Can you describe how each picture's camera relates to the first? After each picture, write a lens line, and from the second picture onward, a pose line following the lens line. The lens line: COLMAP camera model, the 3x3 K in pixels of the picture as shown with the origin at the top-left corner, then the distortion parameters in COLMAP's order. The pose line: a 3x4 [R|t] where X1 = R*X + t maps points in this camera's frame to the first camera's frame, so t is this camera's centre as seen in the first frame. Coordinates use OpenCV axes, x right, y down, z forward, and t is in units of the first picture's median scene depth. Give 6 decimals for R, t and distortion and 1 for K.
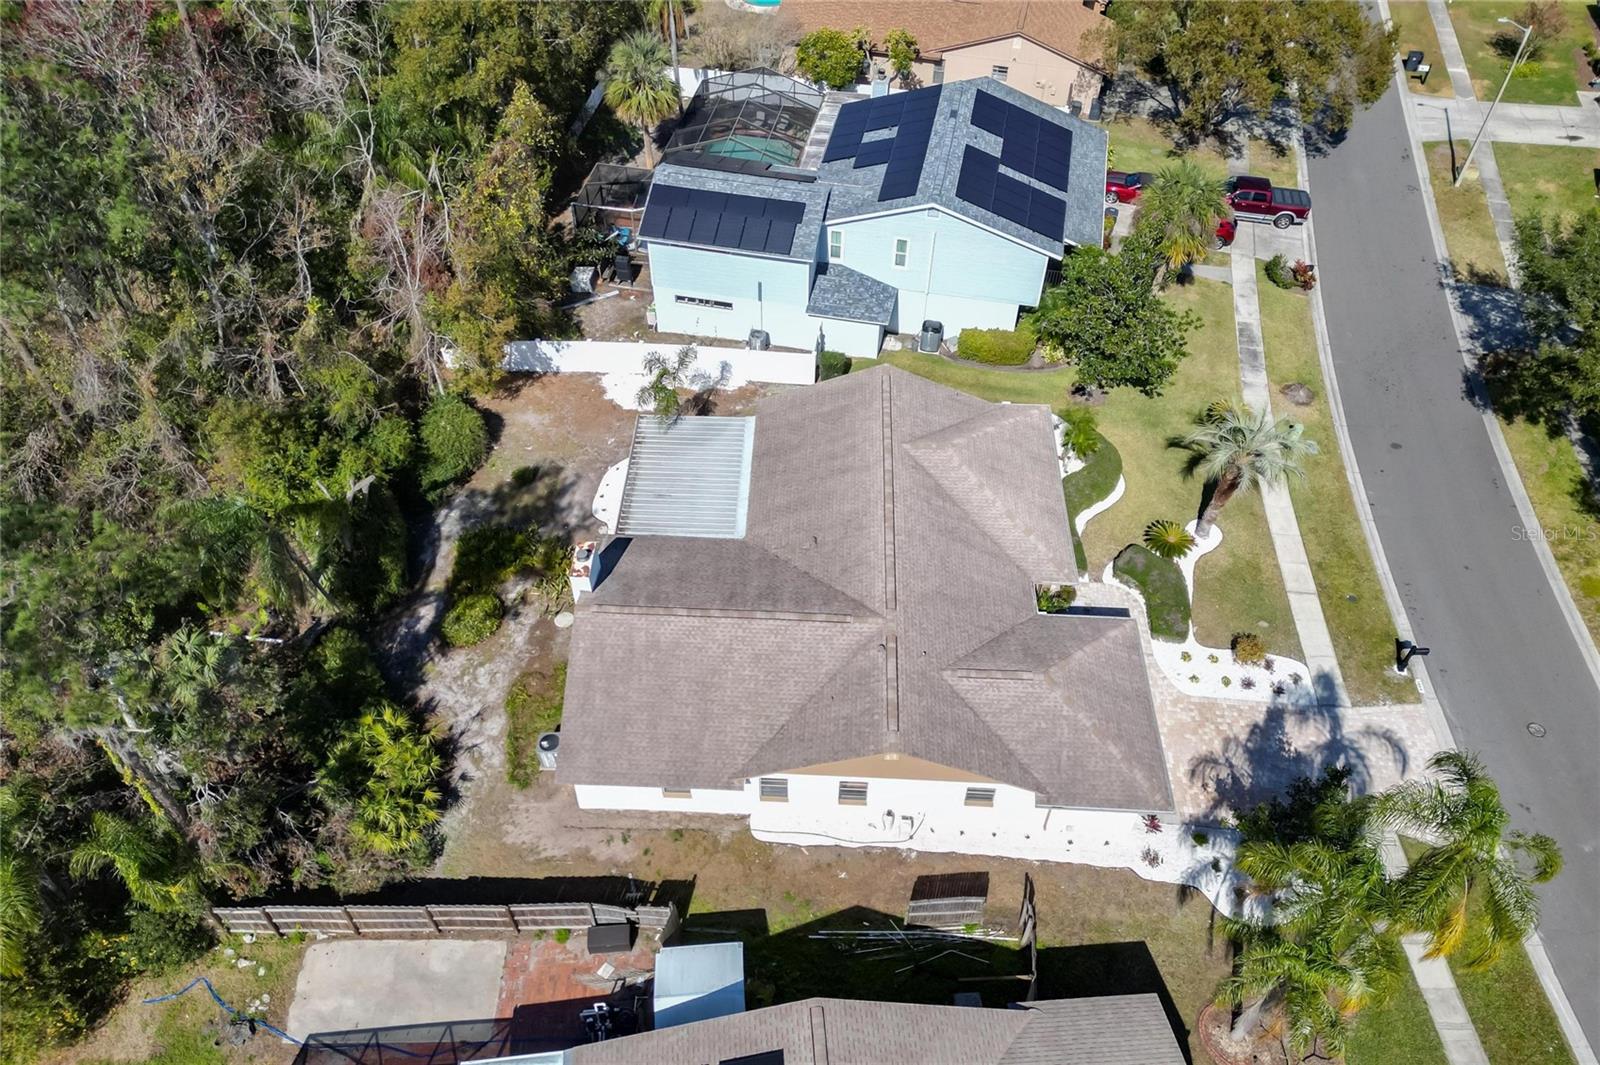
lens RADIAL K [[1187.2, 0, 800.0], [0, 1187.2, 532.5], [0, 0, 1]] dist [0.058214, -0.075725]
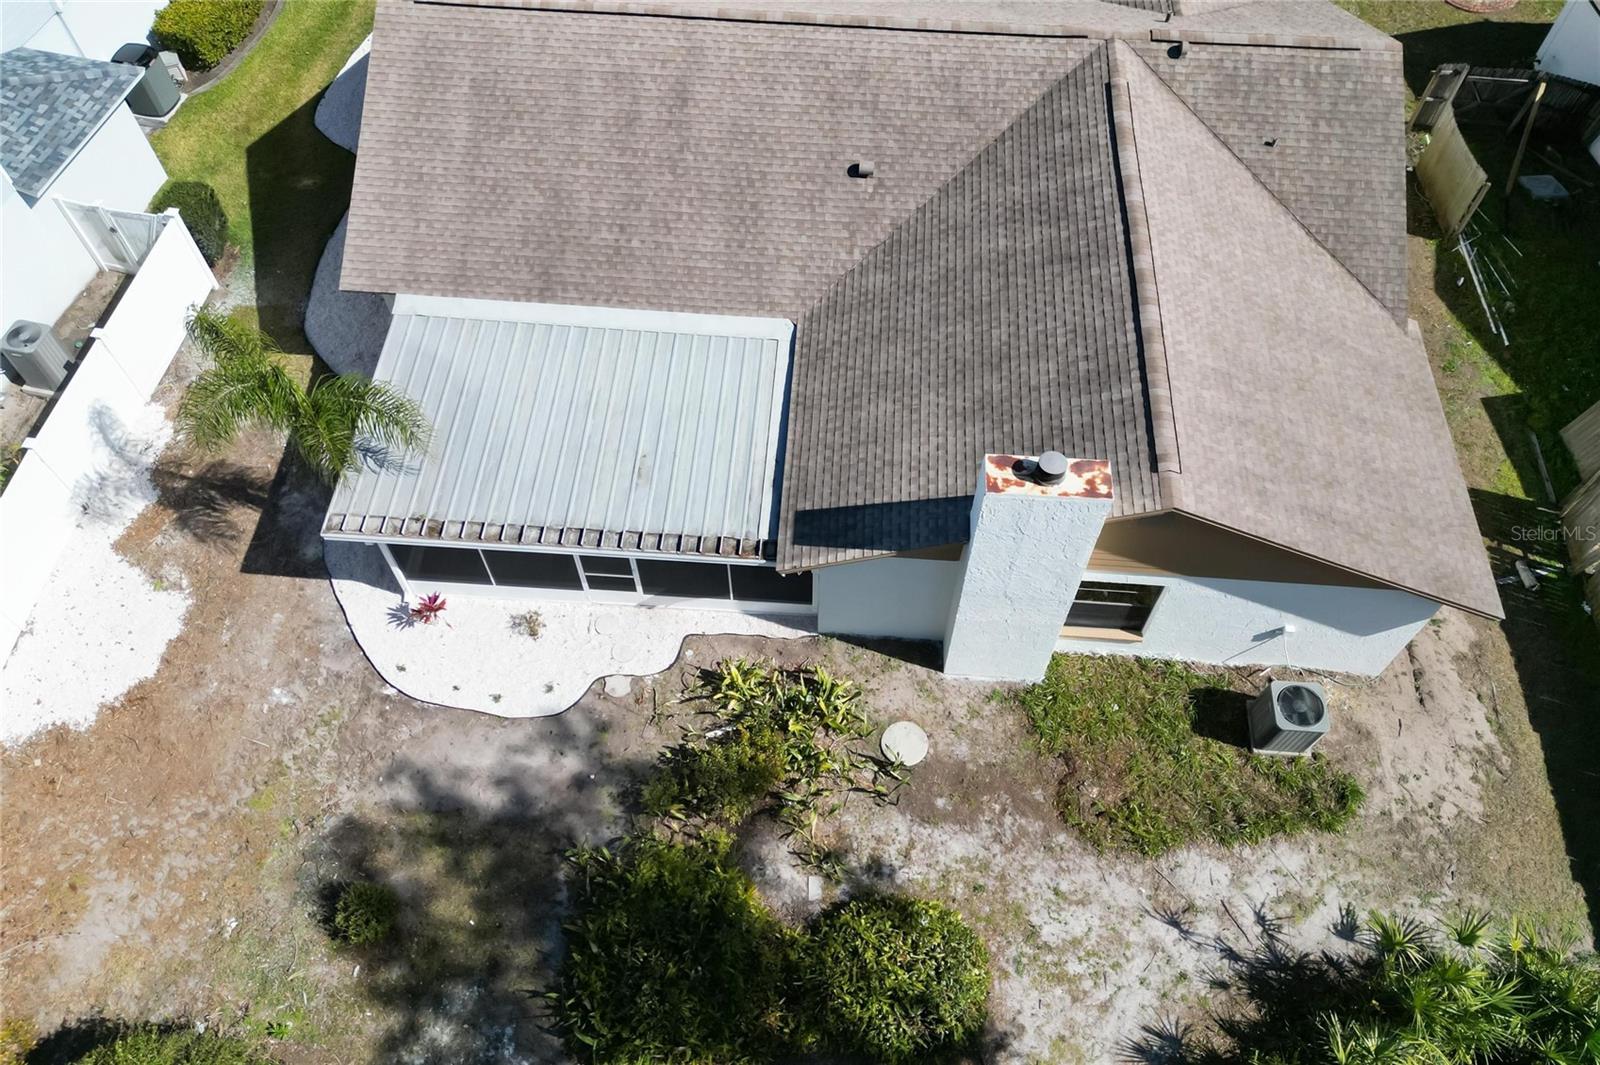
lens RADIAL K [[1182.0, 0, 811.0], [0, 1182.0, 539.3], [0, 0, 1]] dist [0.056916, -0.045331]
pose [[0.029628, -0.845775, 0.532717, -0.370256], [0.726232, 0.384412, 0.569925, -0.224904], [-0.686811, 0.369991, 0.625618, 0.747123]]
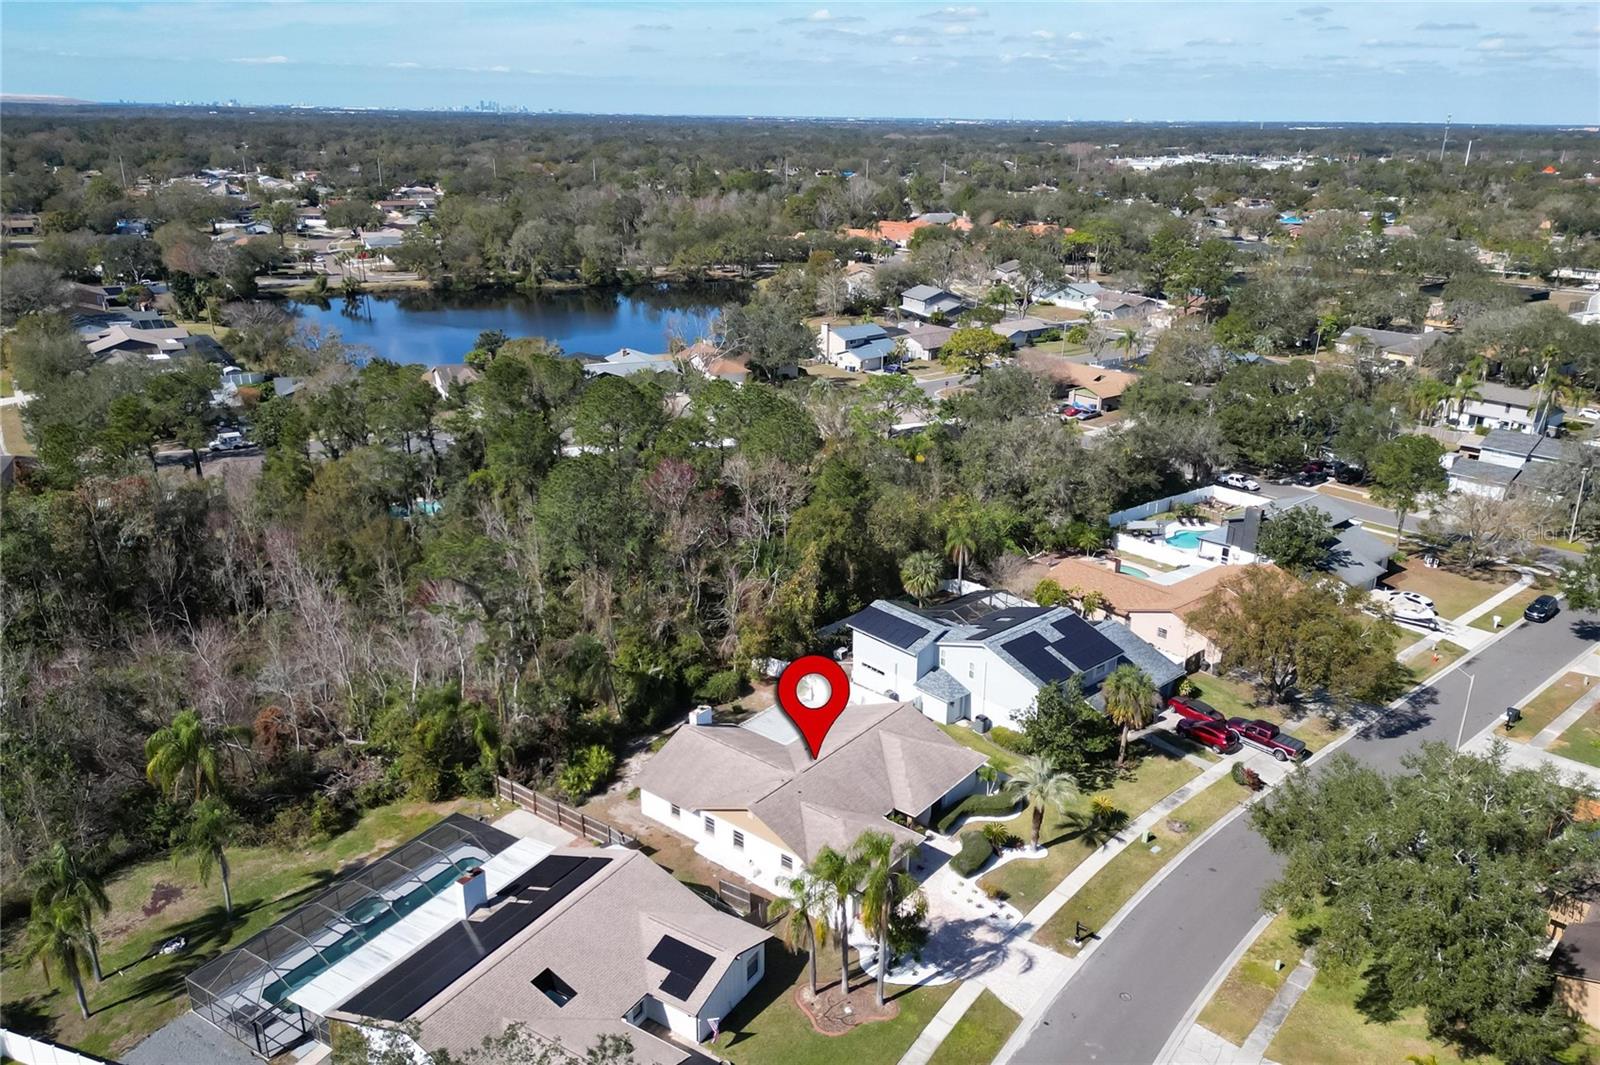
lens RADIAL K [[1159.6, 0, 800.3], [0, 1159.6, 558.0], [0, 0, 1]] dist [0.073841, -0.074221]
pose [[0.802451, 0.202738, -0.561221, 1.003580], [-0.434807, 0.842791, -0.317246, 0.347882], [0.408675, 0.498598, 0.764451, -0.627302]]
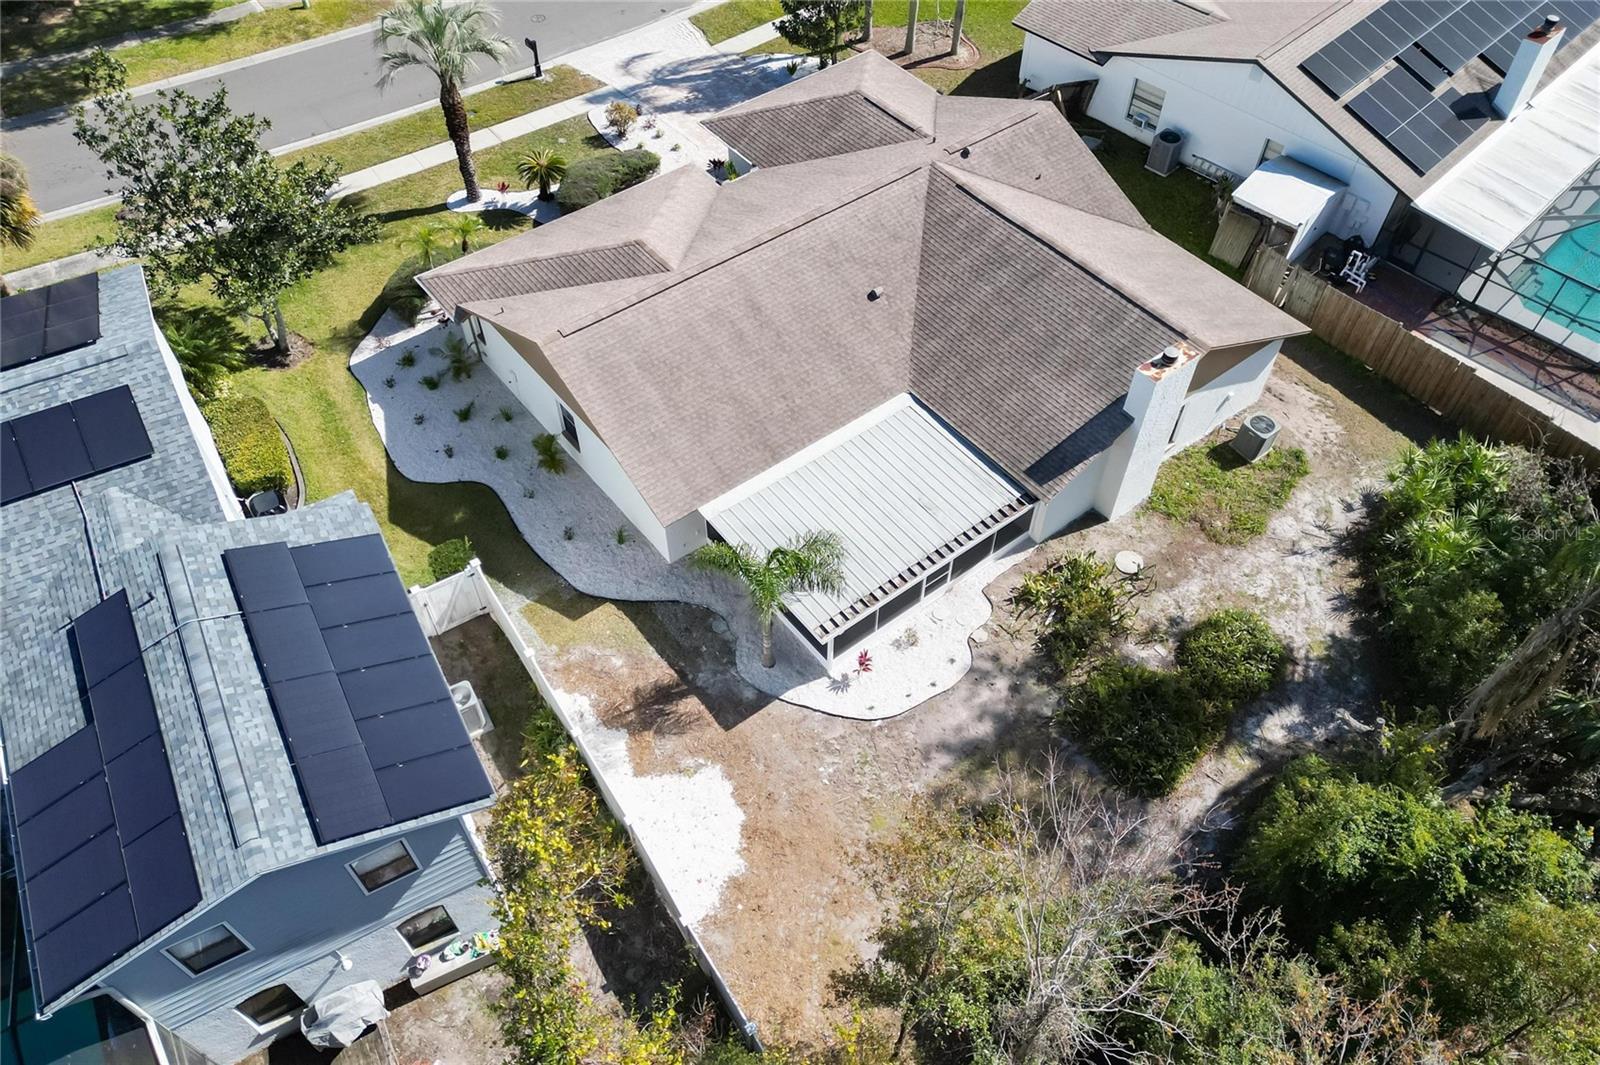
lens RADIAL K [[1165.6, 0, 806.7], [0, 1165.6, 533.8], [0, 0, 1]] dist [0.076940, -0.074156]
pose [[-0.647062, -0.611159, 0.455846, -0.390664], [0.540680, 0.053725, 0.839511, -0.632367], [-0.537564, 0.789683, 0.295678, 0.902228]]
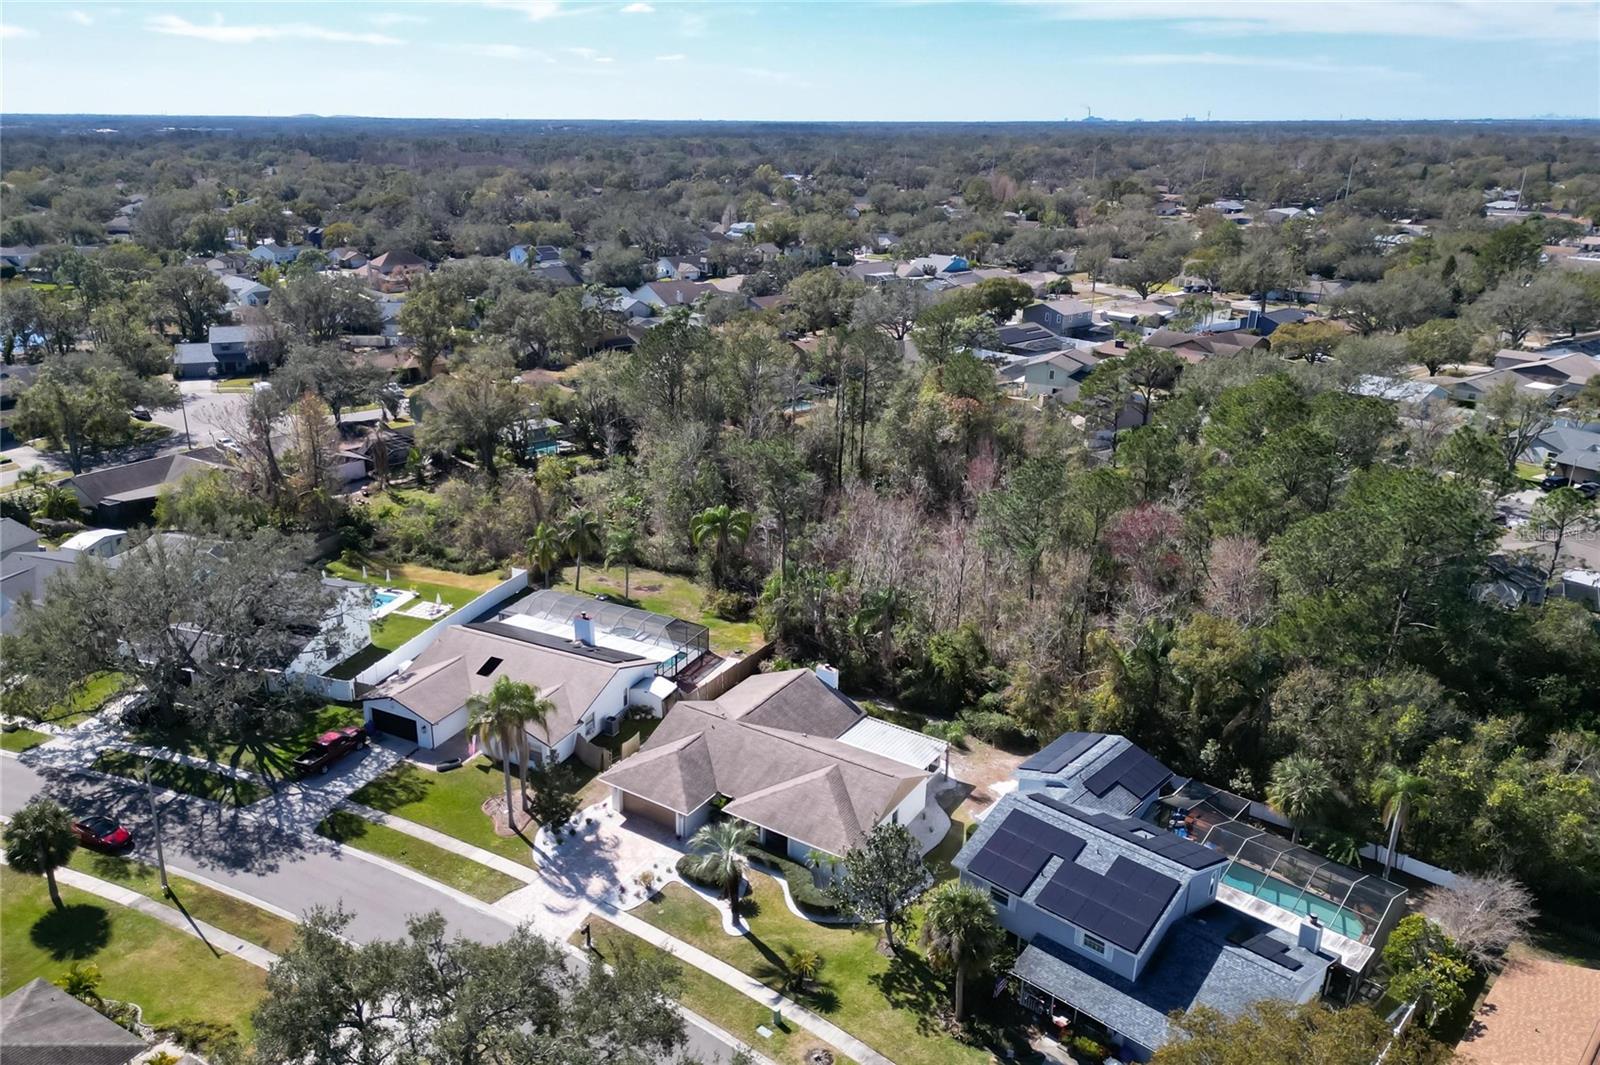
lens RADIAL K [[1190.5, 0, 701.0], [0, 1190.5, 505.6], [0, 0, 1]] dist [0.080209, -0.065450]
pose [[-0.551939, 0.233823, -0.800431, 1.580298], [-0.621499, 0.524629, 0.581811, -1.221414], [0.555970, 0.818591, -0.144242, 0.855844]]
